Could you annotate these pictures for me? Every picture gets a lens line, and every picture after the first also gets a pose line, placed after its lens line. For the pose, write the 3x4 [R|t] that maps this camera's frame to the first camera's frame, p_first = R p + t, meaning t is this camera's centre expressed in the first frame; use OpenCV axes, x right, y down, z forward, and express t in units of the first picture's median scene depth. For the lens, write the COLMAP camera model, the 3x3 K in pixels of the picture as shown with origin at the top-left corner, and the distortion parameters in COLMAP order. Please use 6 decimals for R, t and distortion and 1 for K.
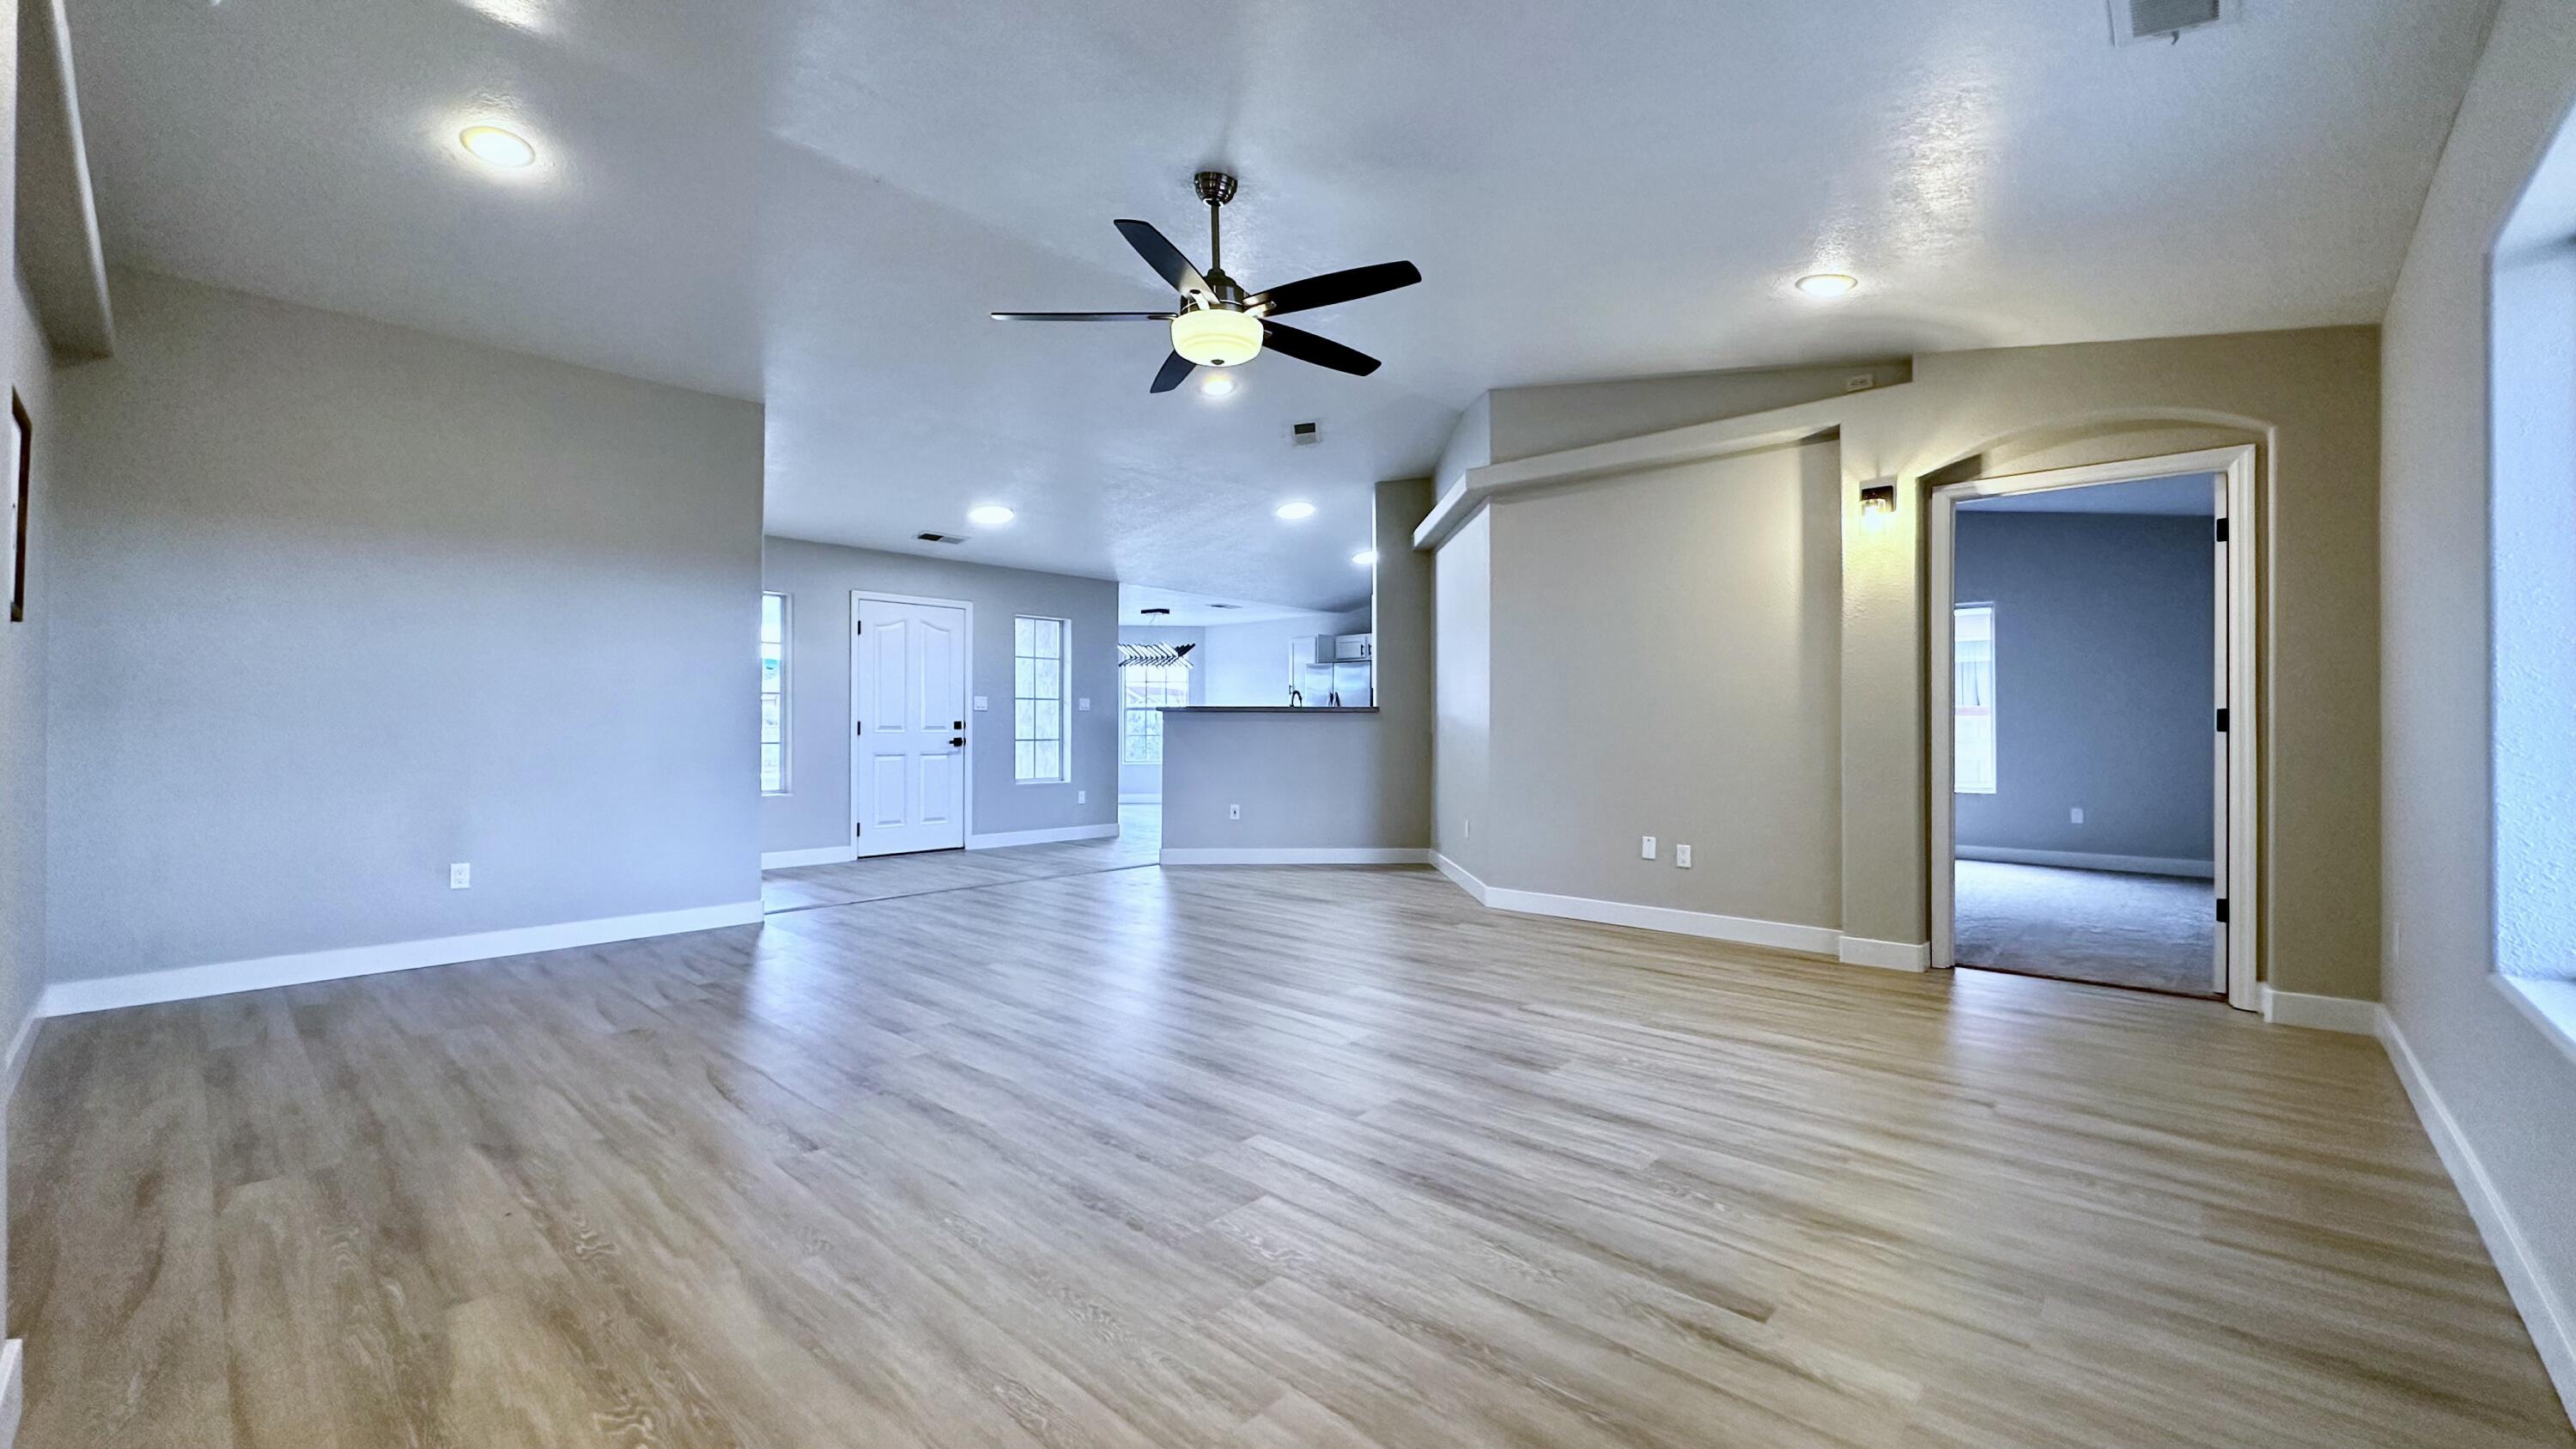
lens RADIAL K [[1026.9, 0, 1288.0], [0, 1026.9, 724.5], [0, 0, 1]] dist [-0.005376, -0.000058]
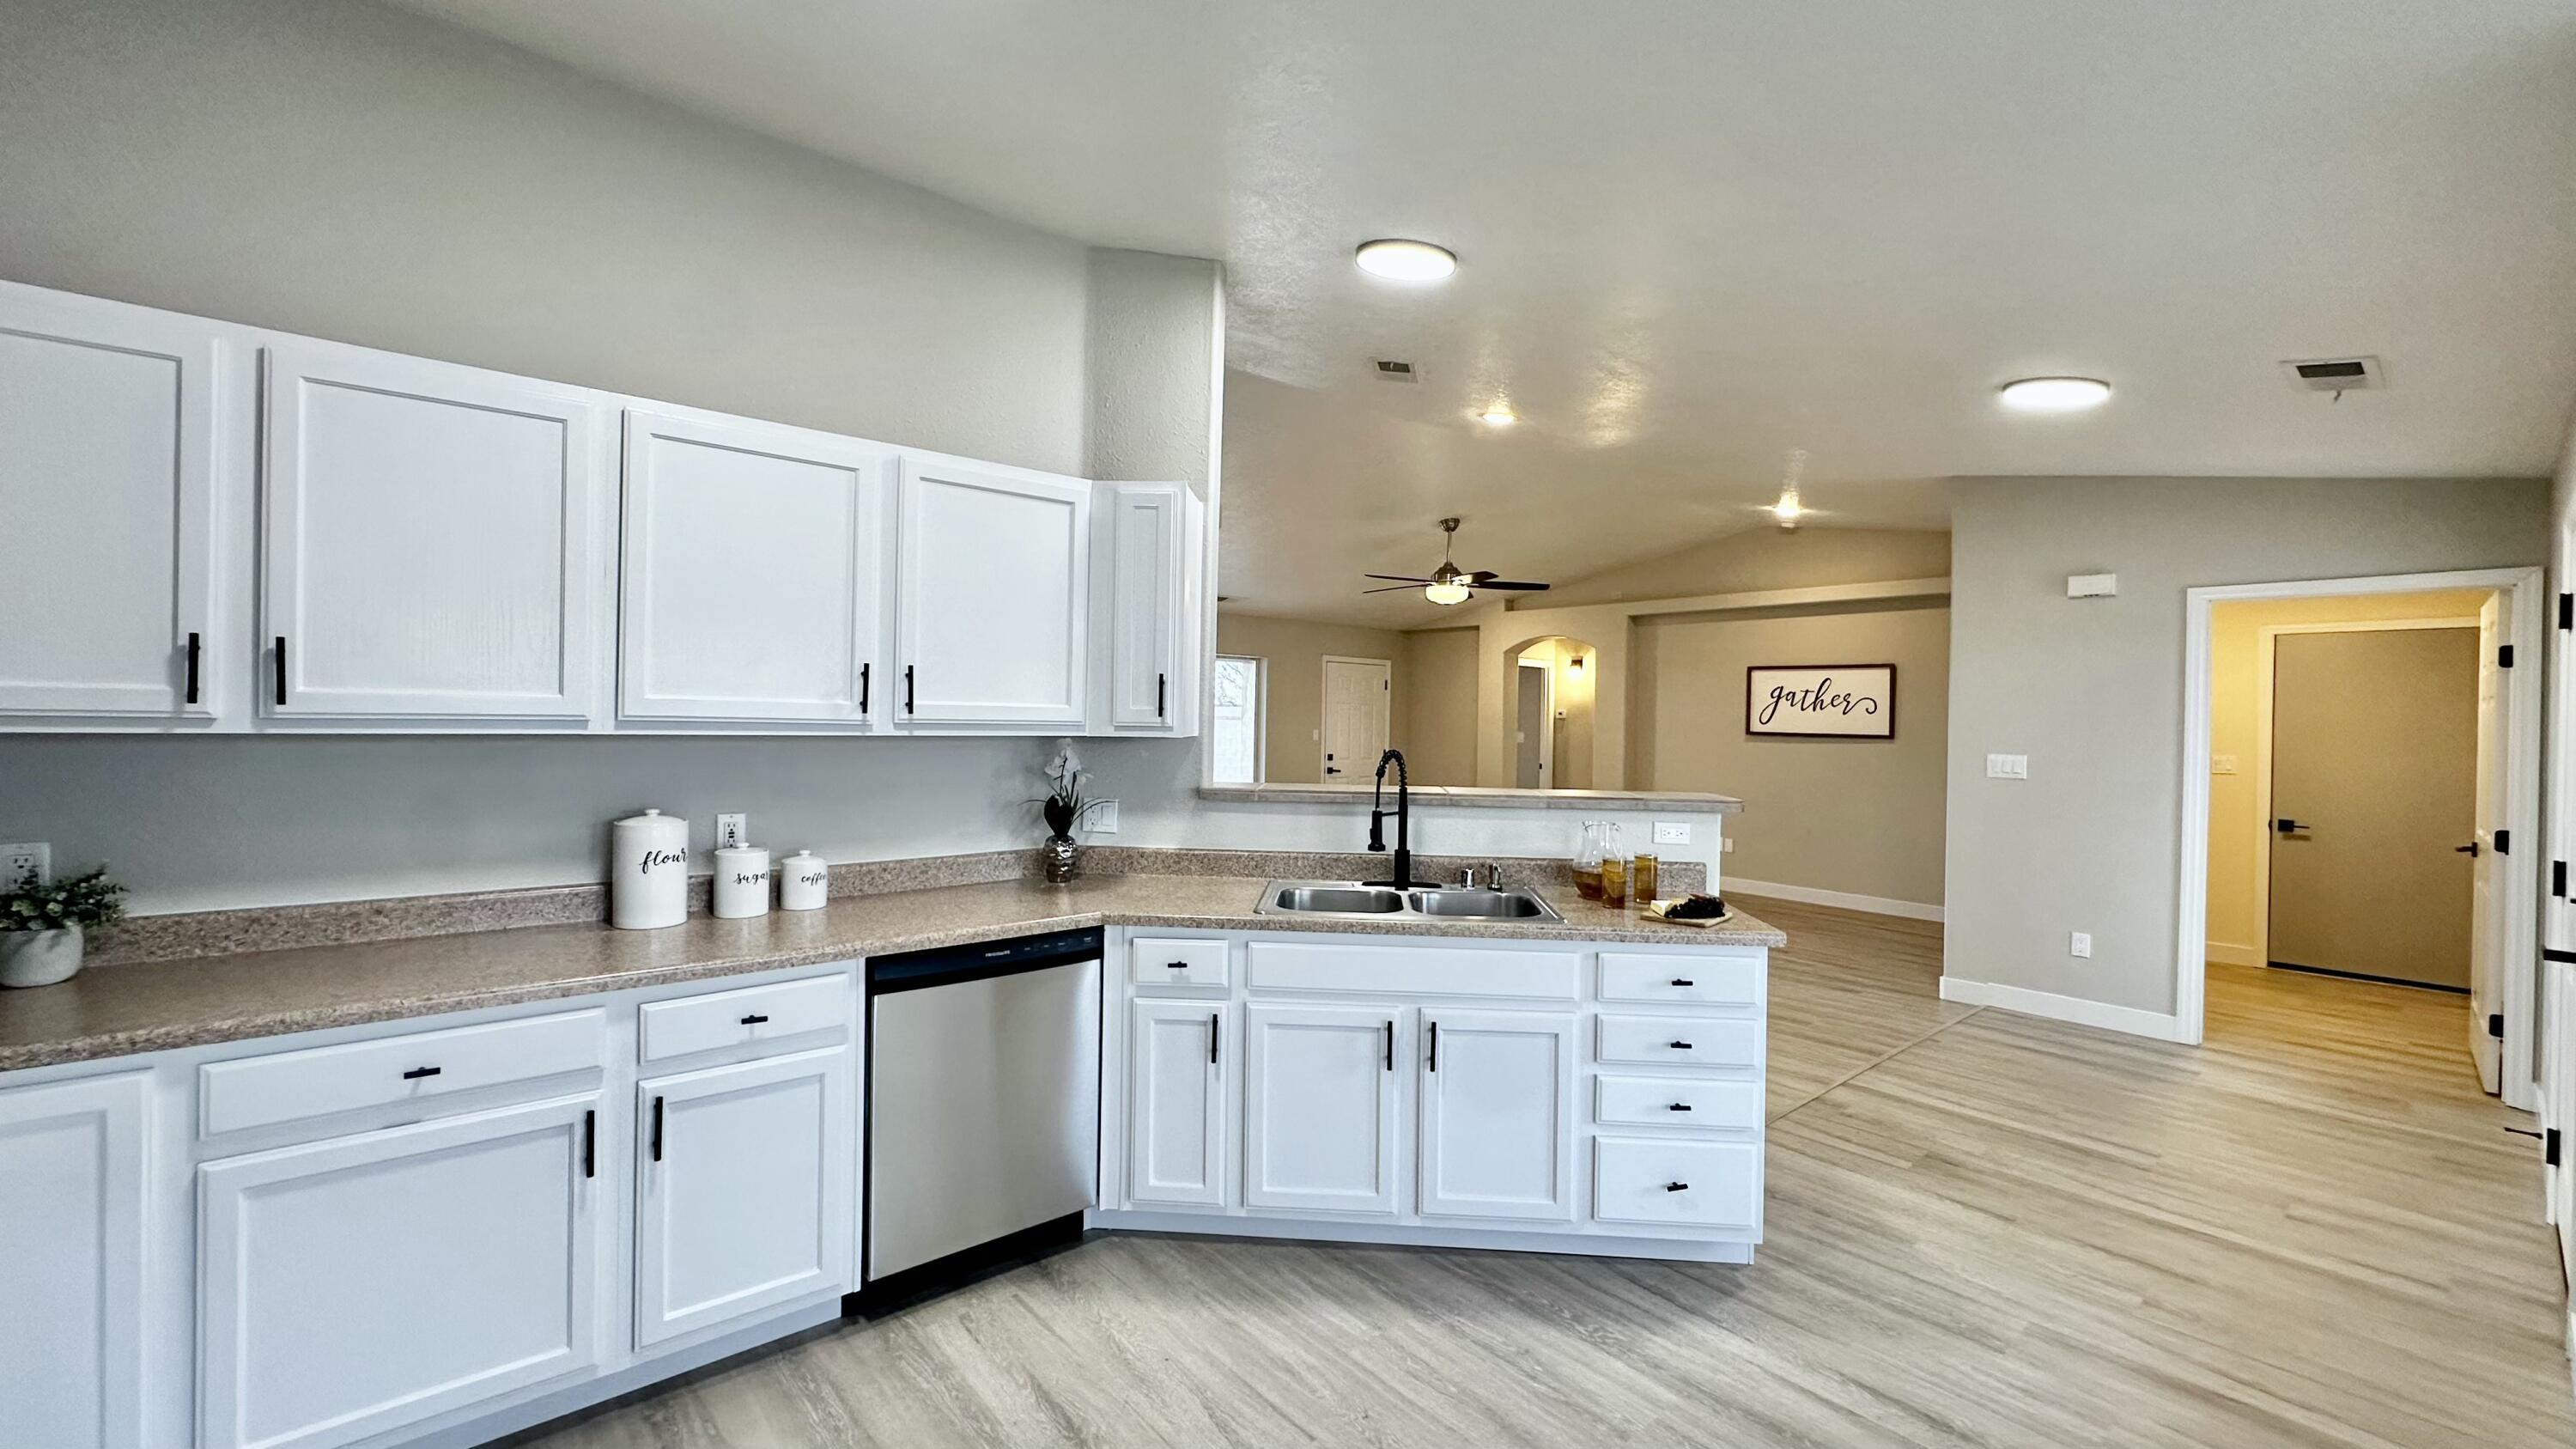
lens RADIAL K [[1024.2, 0, 1288.0], [0, 1024.2, 724.5], [0, 0, 1]] dist [-0.003890, -0.000071]
pose [[-0.992556, -0.020355, 0.120077, 0.000503], [-0.019733, 0.999785, 0.006368, -0.096777], [-0.120180, 0.003951, -0.992744, 3.006142]]
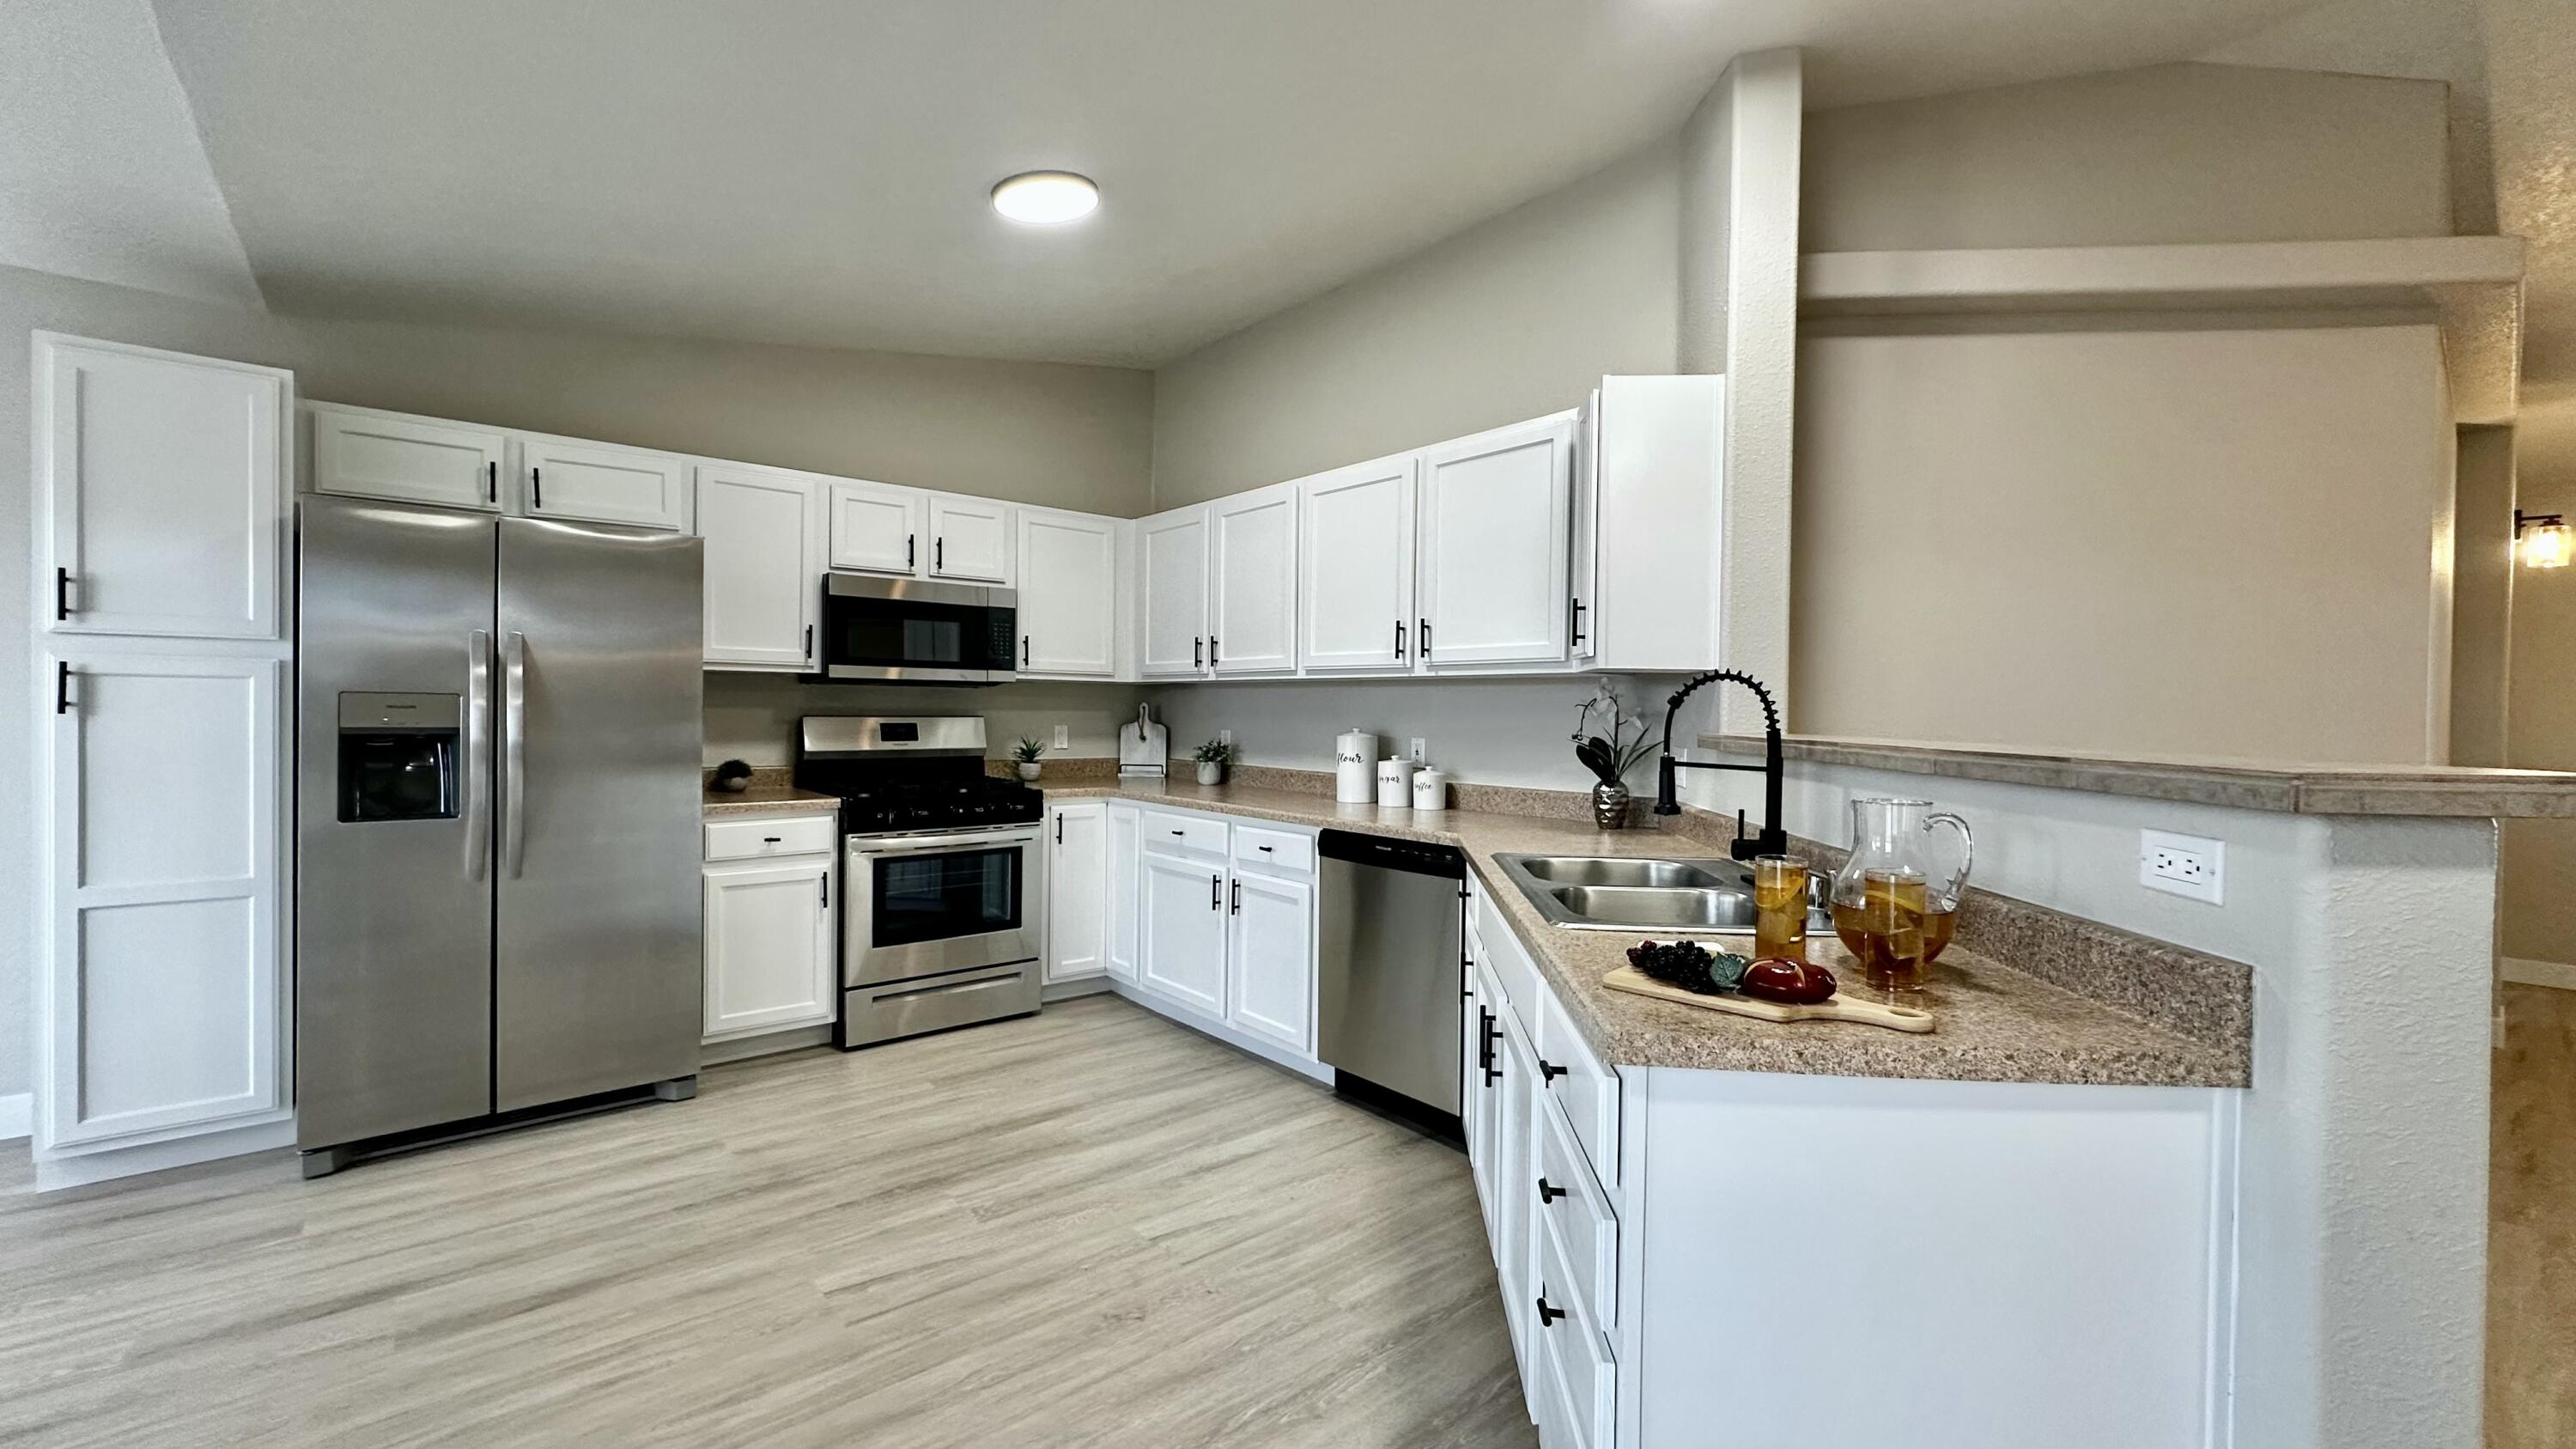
lens RADIAL K [[1024.2, 0, 1288.0], [0, 1024.2, 724.5], [0, 0, 1]] dist [-0.003890, -0.000071]
pose [[0.130647, -0.010777, 0.991370, -0.540161], [-0.016255, 0.999783, 0.013011, -0.047115], [-0.991296, -0.017814, 0.130443, 2.344655]]
